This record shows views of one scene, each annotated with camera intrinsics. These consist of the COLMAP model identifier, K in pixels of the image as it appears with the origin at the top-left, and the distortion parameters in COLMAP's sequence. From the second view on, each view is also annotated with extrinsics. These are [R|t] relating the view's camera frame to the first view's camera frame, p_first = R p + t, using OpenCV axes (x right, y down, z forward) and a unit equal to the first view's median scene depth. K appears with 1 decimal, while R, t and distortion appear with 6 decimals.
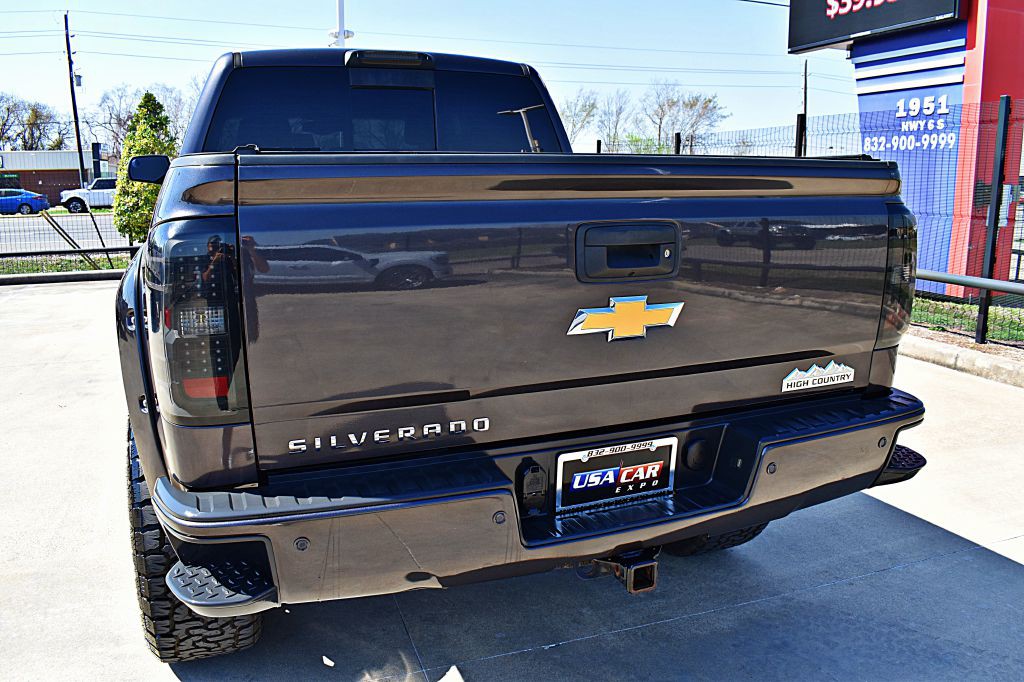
lens RADIAL K [[792.0, 0, 511.8], [0, 792.0, 331.4], [0, 0, 1]] dist [-0.103030, 0.023958]
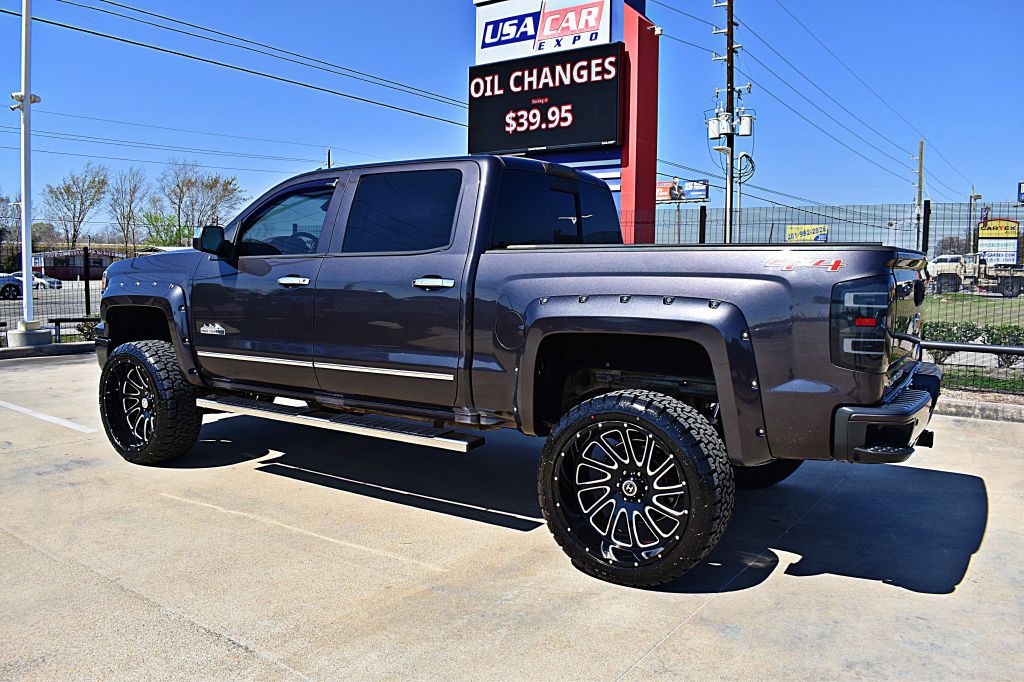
lens RADIAL K [[792.0, 0, 509.8], [0, 792.0, 333.3], [0, 0, 1]] dist [-0.103030, 0.023958]
pose [[0.818612, -0.035777, 0.573232, -1.406639], [0.092959, 0.993152, -0.070766, 0.039933], [-0.566775, 0.111217, 0.816332, -0.086049]]
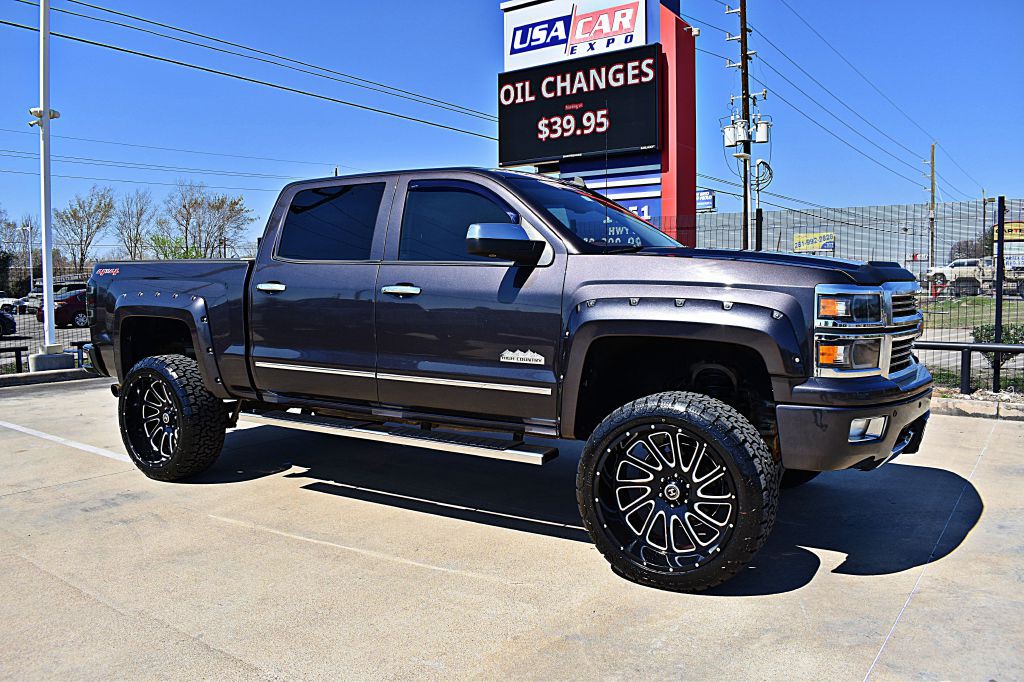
lens RADIAL K [[792.0, 0, 511.6], [0, 792.0, 338.0], [0, 0, 1]] dist [-0.103030, 0.023958]
pose [[0.821099, -0.046264, 0.568907, -1.473080], [0.114114, 0.989893, -0.084201, 0.012294], [-0.559262, 0.134058, 0.818080, 0.177599]]
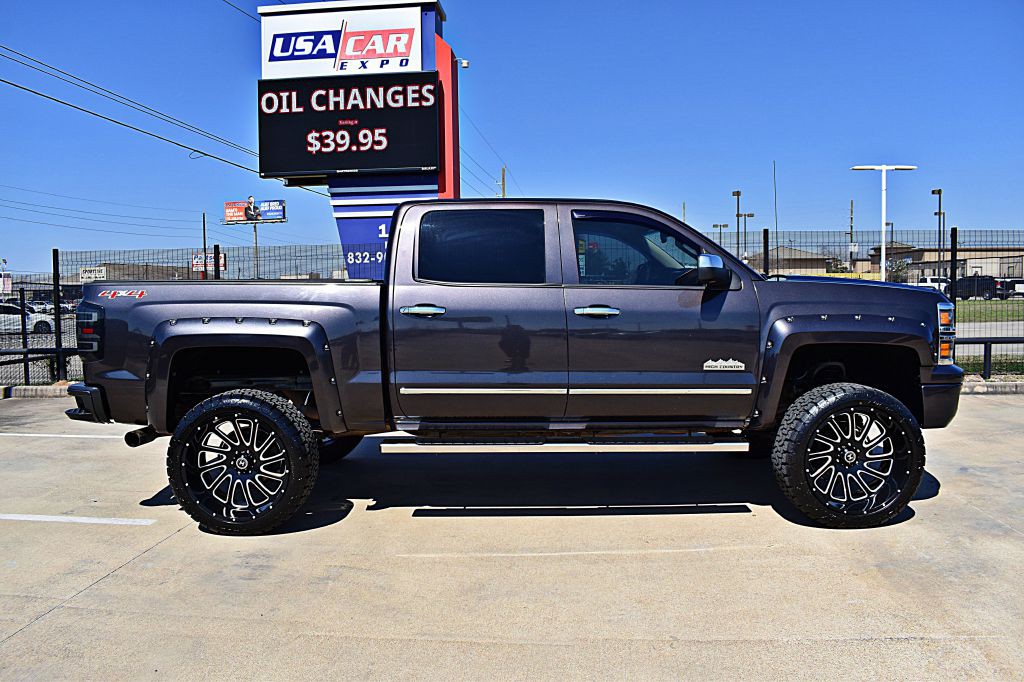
lens RADIAL K [[792.0, 0, 508.8], [0, 792.0, 336.4], [0, 0, 1]] dist [-0.103030, 0.023958]
pose [[0.406546, -0.062454, 0.911493, -2.489290], [0.185165, 0.982589, -0.015262, -0.213618], [-0.894670, 0.174982, 0.411032, 1.123198]]
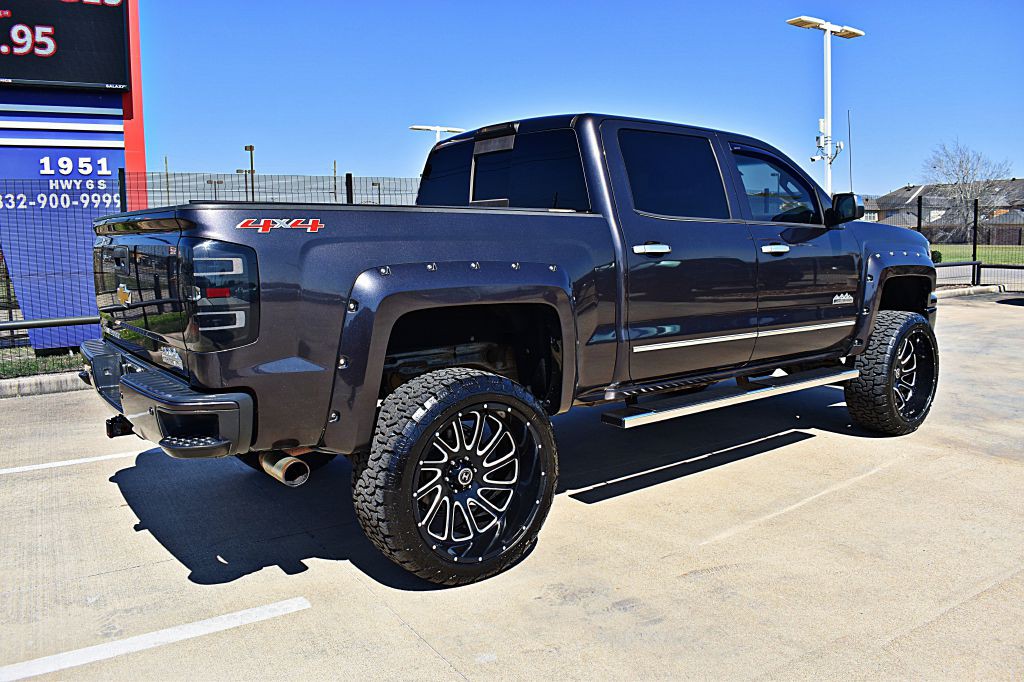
lens RADIAL K [[792.0, 0, 506.3], [0, 792.0, 336.1], [0, 0, 1]] dist [-0.103030, 0.023958]
pose [[-0.234658, -0.116601, 0.965059, -2.292137], [0.199714, 0.965818, 0.165254, -0.487521], [-0.951341, 0.231514, -0.203351, 2.689075]]
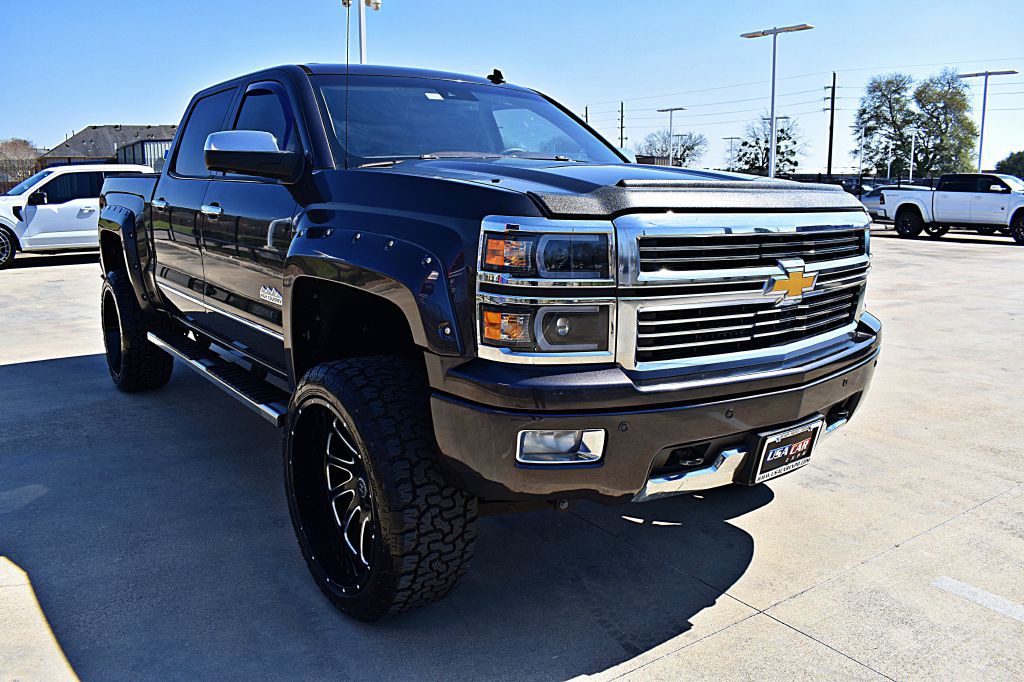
lens RADIAL K [[792.0, 0, 511.5], [0, 792.0, 338.9], [0, 0, 1]] dist [-0.103030, 0.023958]
pose [[0.959236, -0.045876, 0.278859, -0.569343], [0.047452, 0.998873, 0.001100, 0.004548], [-0.278596, 0.012178, 0.960331, 0.122925]]
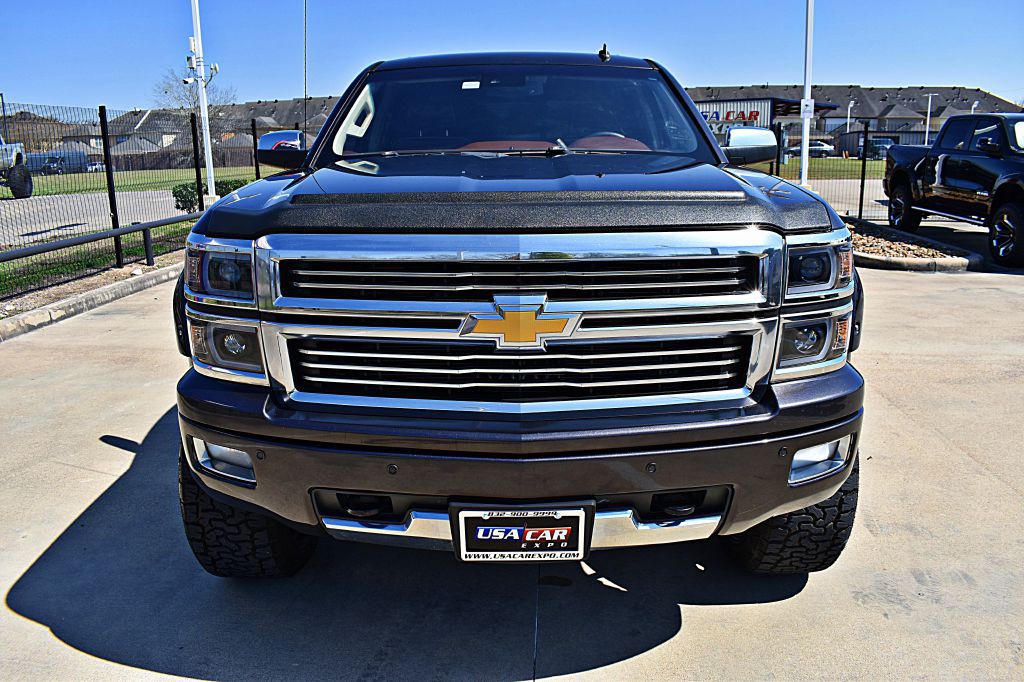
lens RADIAL K [[792.0, 0, 507.9], [0, 792.0, 336.1], [0, 0, 1]] dist [-0.103030, 0.023958]
pose [[0.931340, 0.077122, -0.355891, 0.278252], [-0.062490, 0.996667, 0.052448, -0.073708], [0.358750, -0.026607, 0.933054, 0.241455]]
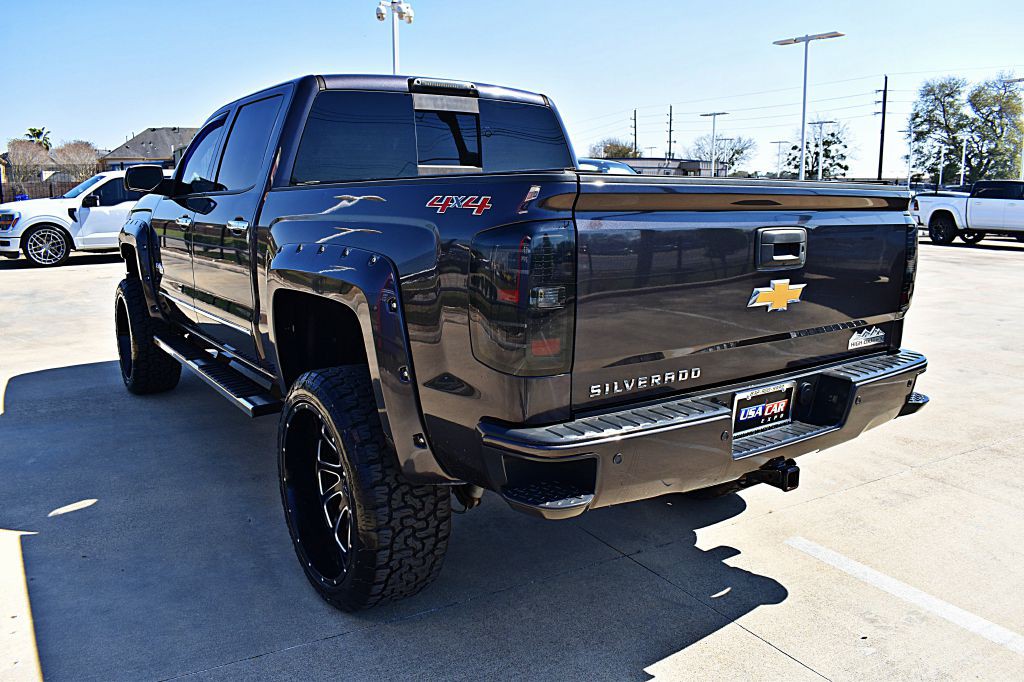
lens RADIAL K [[792.0, 0, 511.3], [0, 792.0, 337.5], [0, 0, 1]] dist [-0.103030, 0.023958]
pose [[0.975231, -0.029752, 0.219178, -0.425154], [0.031835, 0.999475, -0.005976, 0.035050], [-0.218885, 0.012805, 0.975667, -0.177015]]
